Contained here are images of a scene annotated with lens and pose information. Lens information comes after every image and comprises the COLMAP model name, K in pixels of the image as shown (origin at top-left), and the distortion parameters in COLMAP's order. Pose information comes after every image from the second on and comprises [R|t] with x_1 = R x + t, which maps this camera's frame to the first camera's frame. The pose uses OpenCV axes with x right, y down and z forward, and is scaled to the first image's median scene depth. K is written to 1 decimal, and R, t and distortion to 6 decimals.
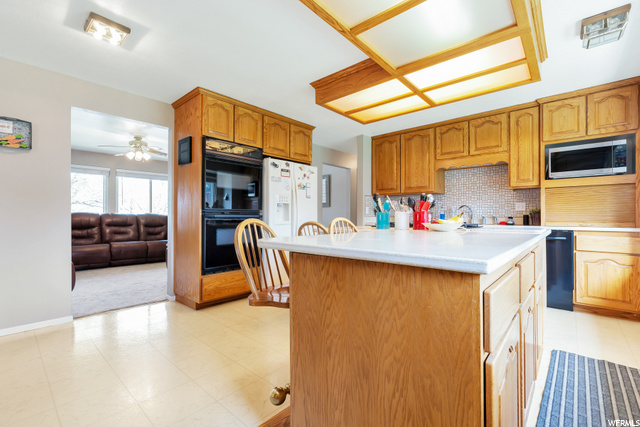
lens RADIAL K [[283.8, 0, 318.9], [0, 283.8, 217.7], [0, 0, 1]] dist [-0.004638, -0.000599]
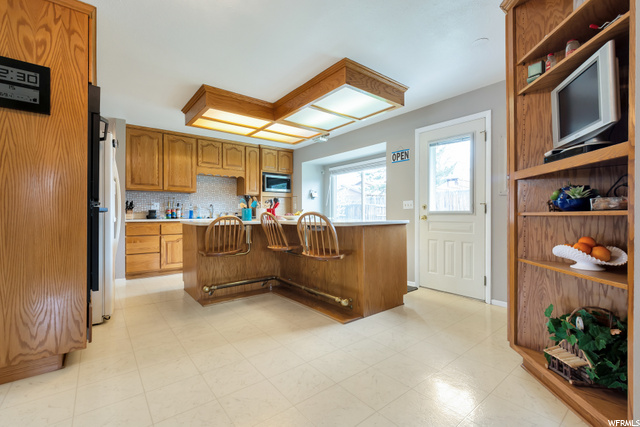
lens RADIAL K [[283.8, 0, 318.1], [0, 283.8, 215.4], [0, 0, 1]] dist [-0.004638, -0.000599]
pose [[0.168186, -0.005193, 0.985742, -0.824715], [0.008656, 0.999955, 0.003791, 0.010615], [-0.985717, 0.007895, 0.168224, 0.336190]]
